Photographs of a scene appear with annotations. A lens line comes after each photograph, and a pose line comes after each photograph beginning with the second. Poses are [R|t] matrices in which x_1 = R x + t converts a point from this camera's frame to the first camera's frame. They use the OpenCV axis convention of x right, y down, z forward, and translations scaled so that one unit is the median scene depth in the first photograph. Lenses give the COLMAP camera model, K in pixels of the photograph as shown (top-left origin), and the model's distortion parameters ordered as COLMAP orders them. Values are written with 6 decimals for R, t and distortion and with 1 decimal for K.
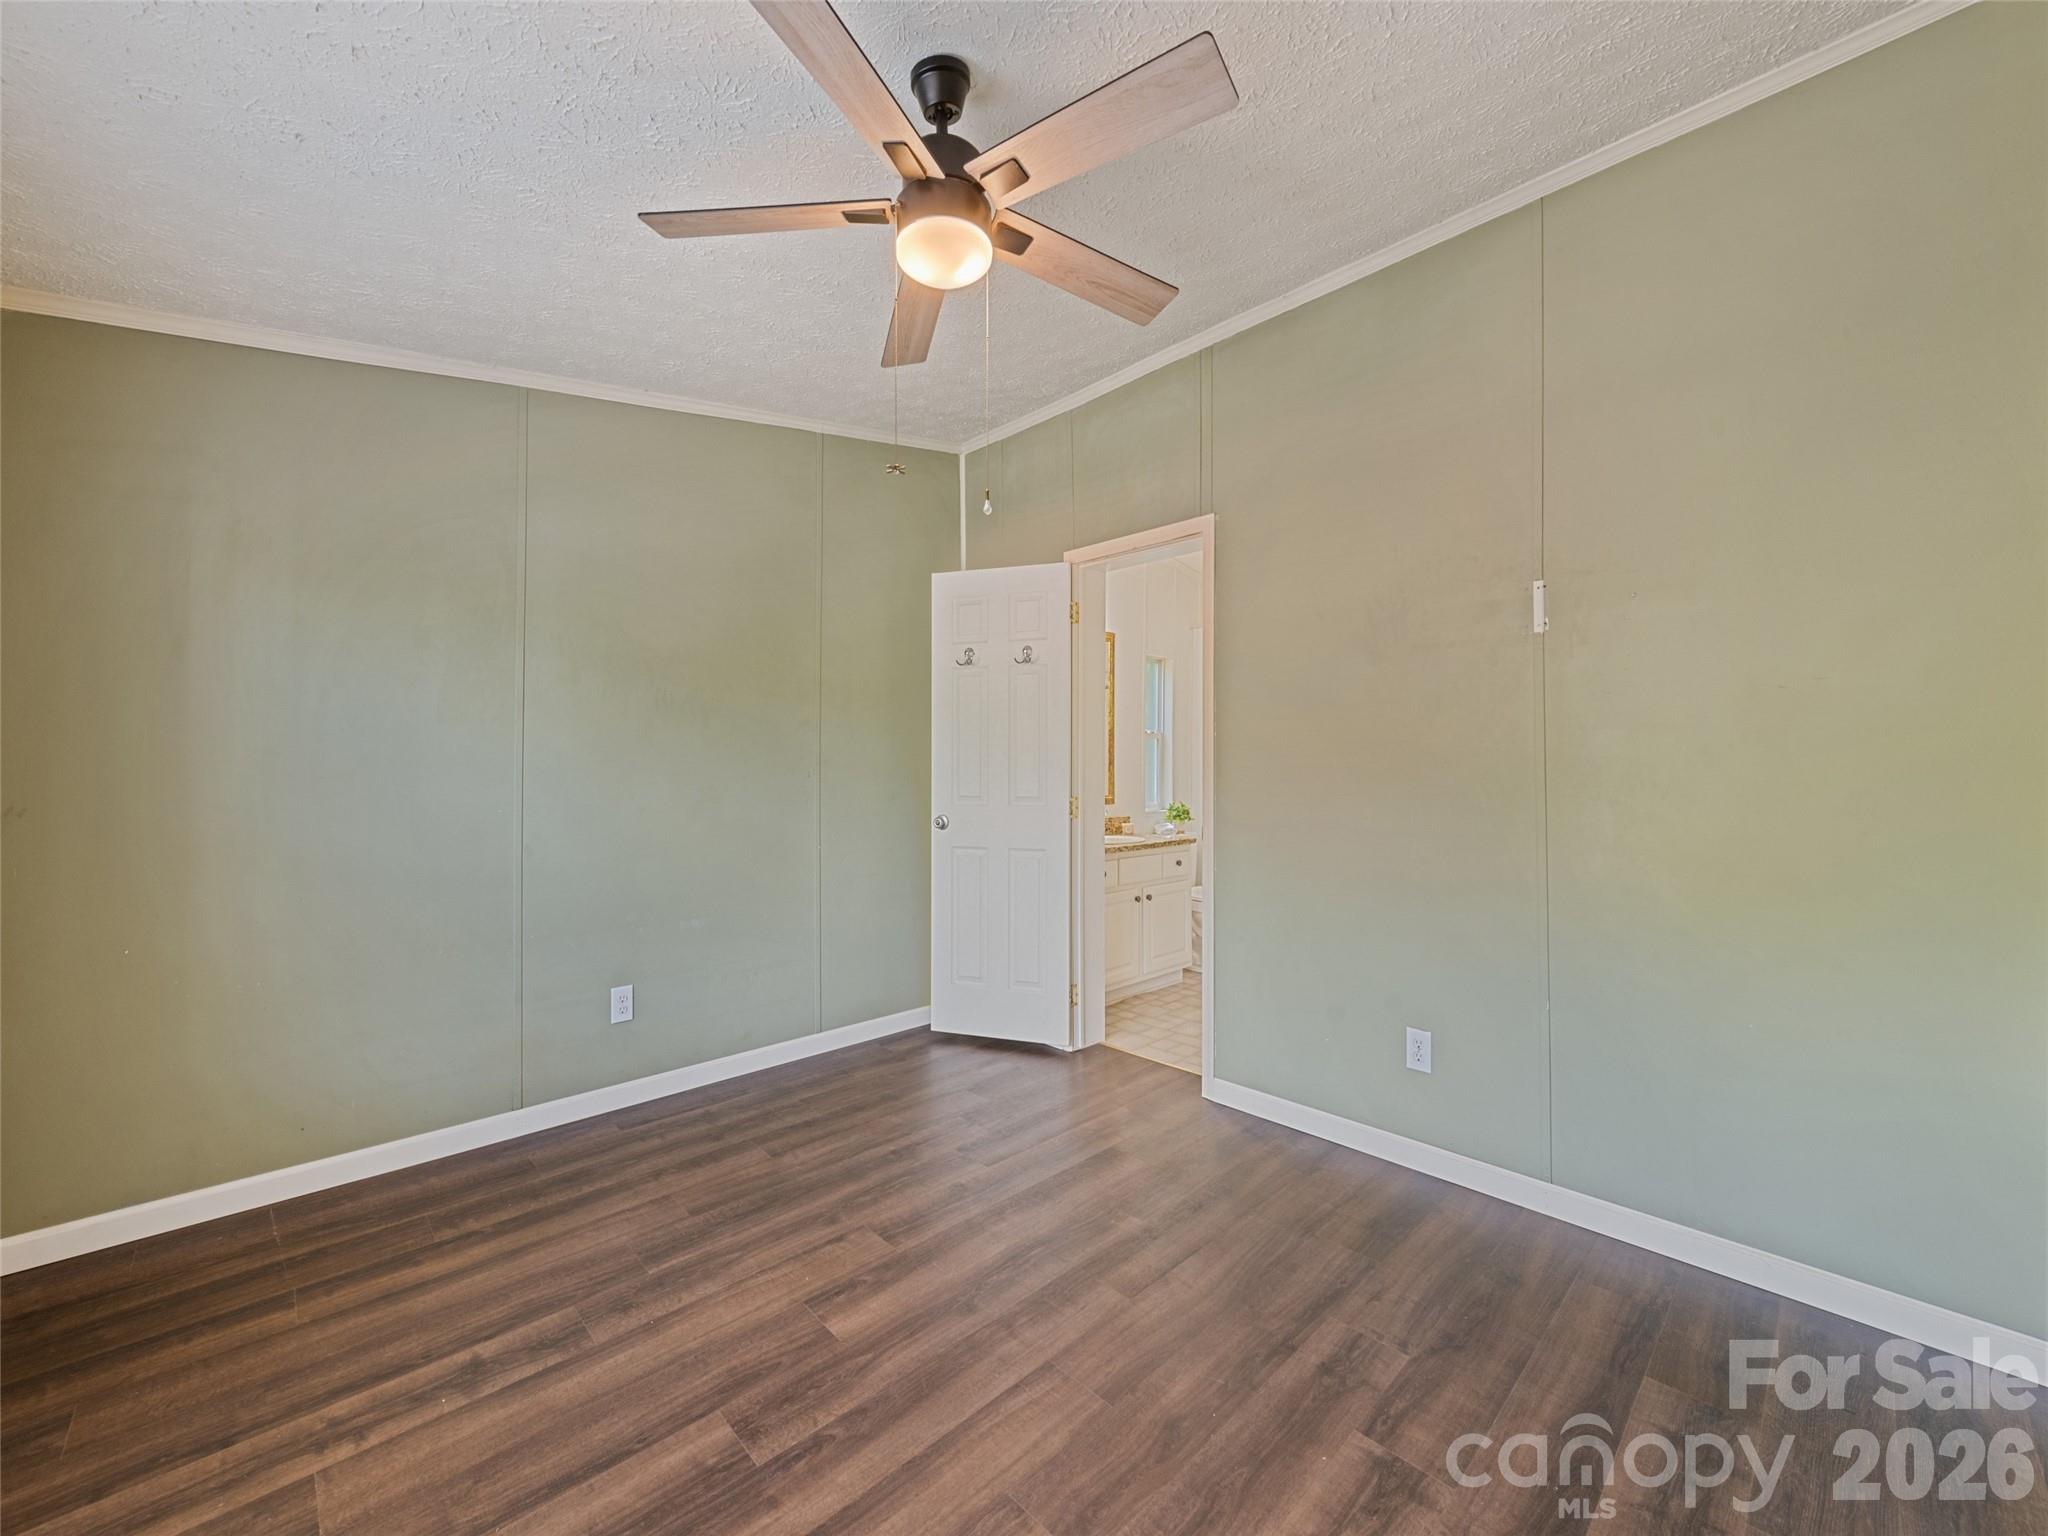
lens RADIAL K [[800.7, 0, 1025.9], [0, 800.7, 768.2], [0, 0, 1]] dist [0.011938, -0.002811]
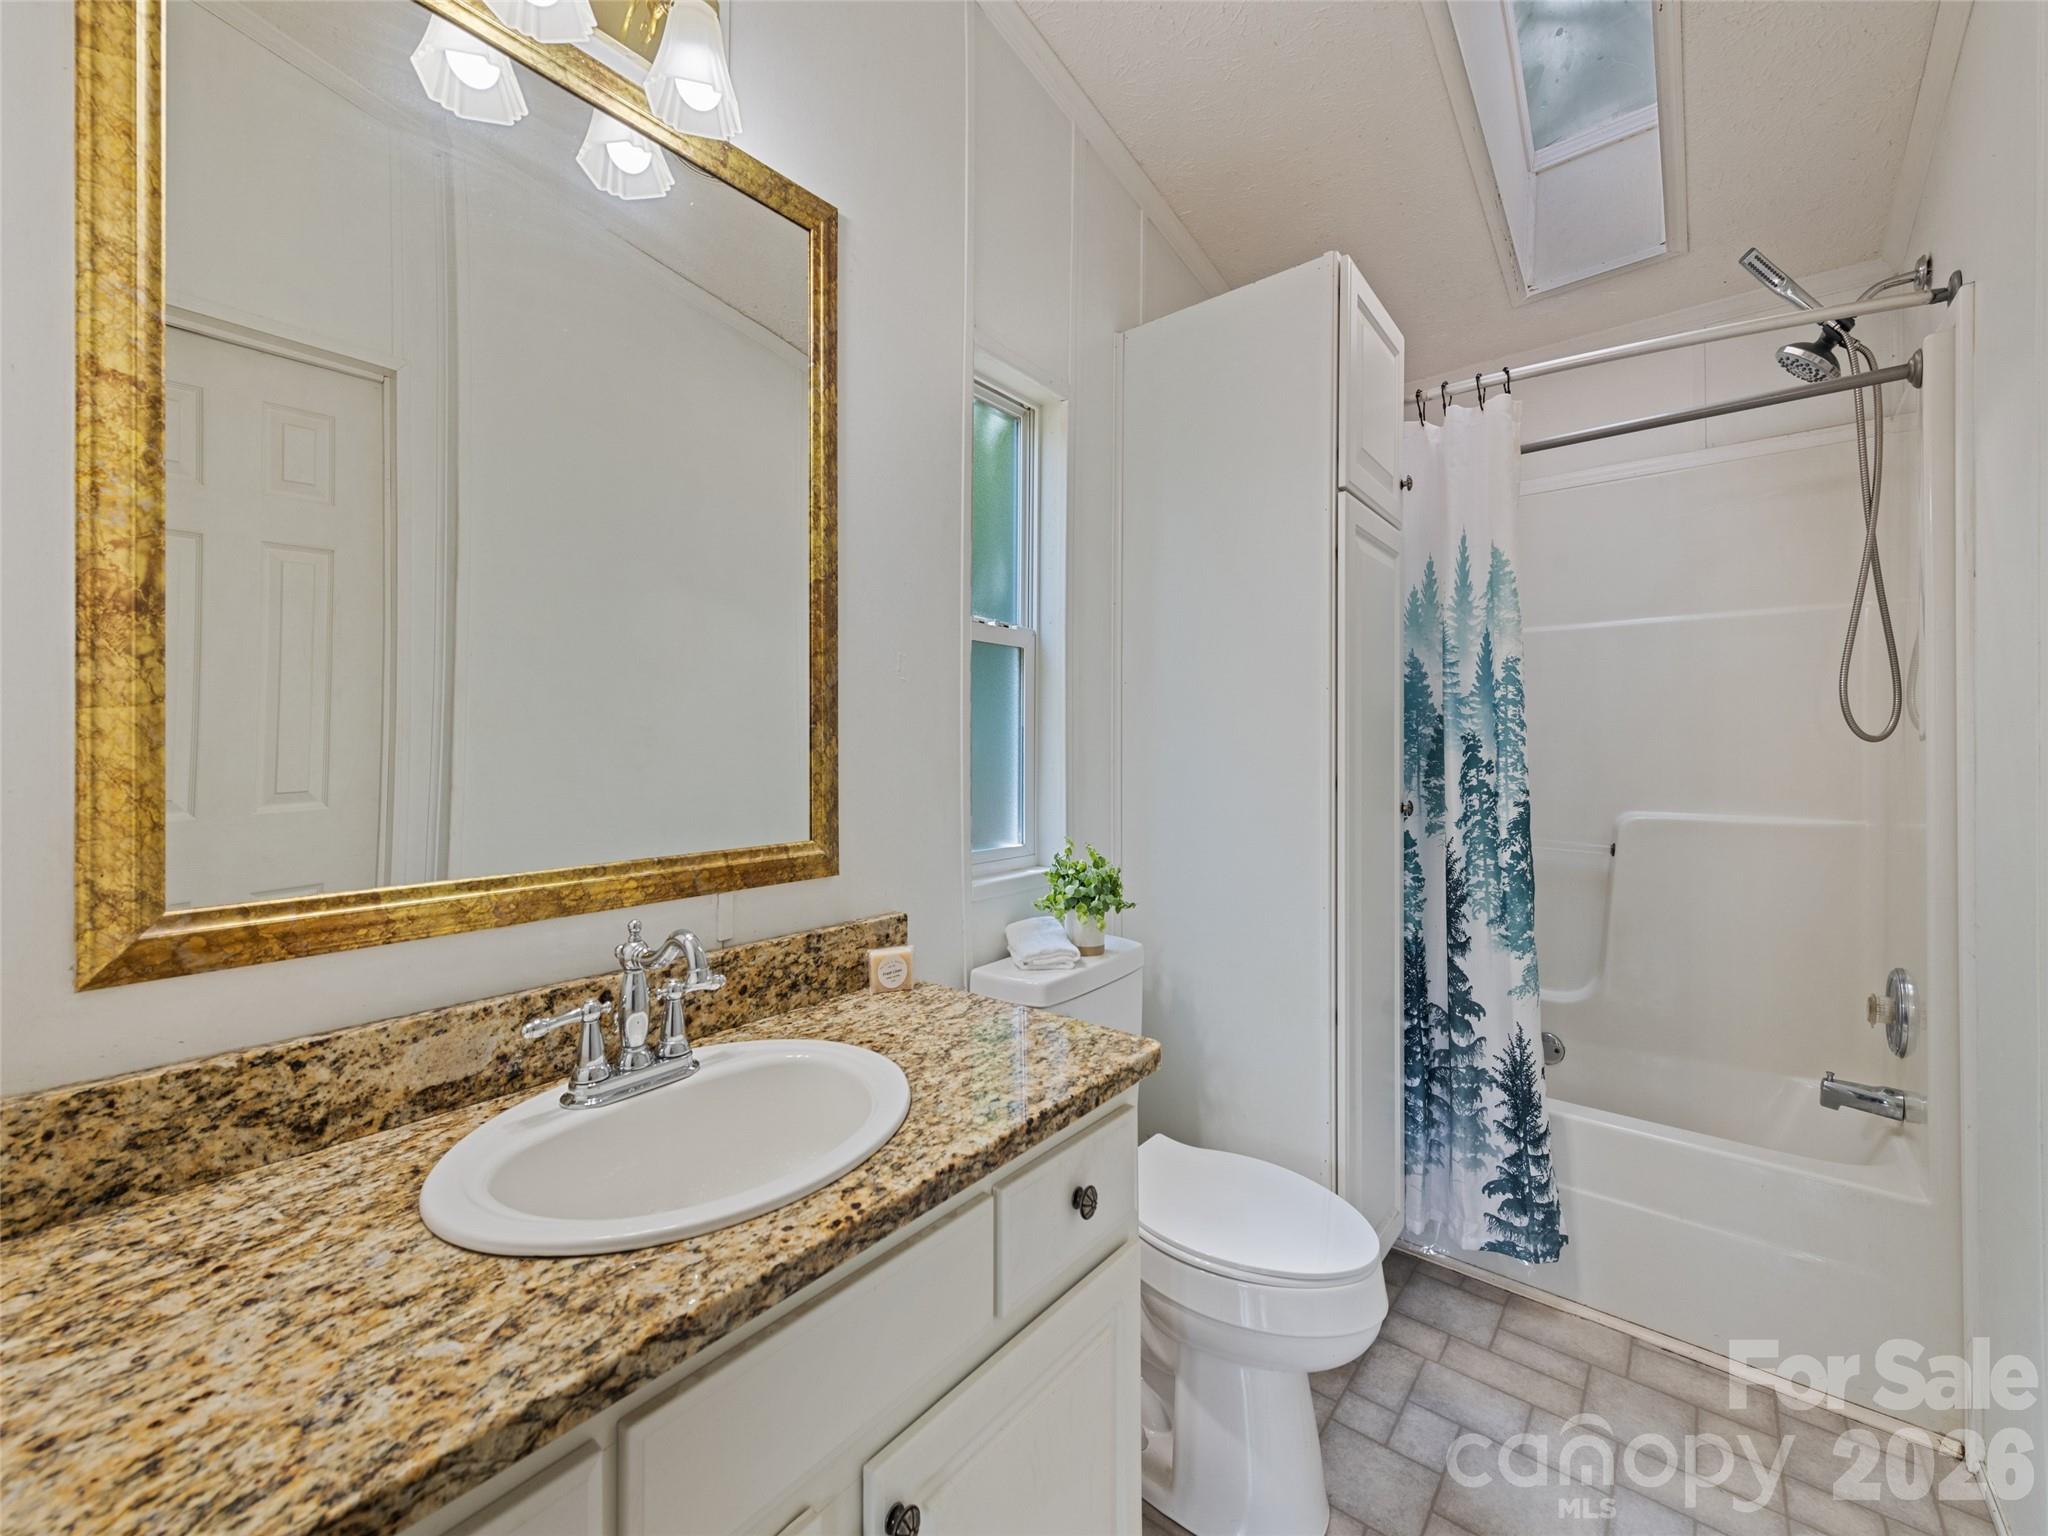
lens RADIAL K [[800.7, 0, 1024.8], [0, 800.7, 761.6], [0, 0, 1]] dist [0.011938, -0.002811]
pose [[0.993729, 0.001168, 0.111808, 0.134645], [-0.000790, 0.999994, -0.003434, 0.008622], [-0.111811, 0.003324, 0.993724, 0.702840]]
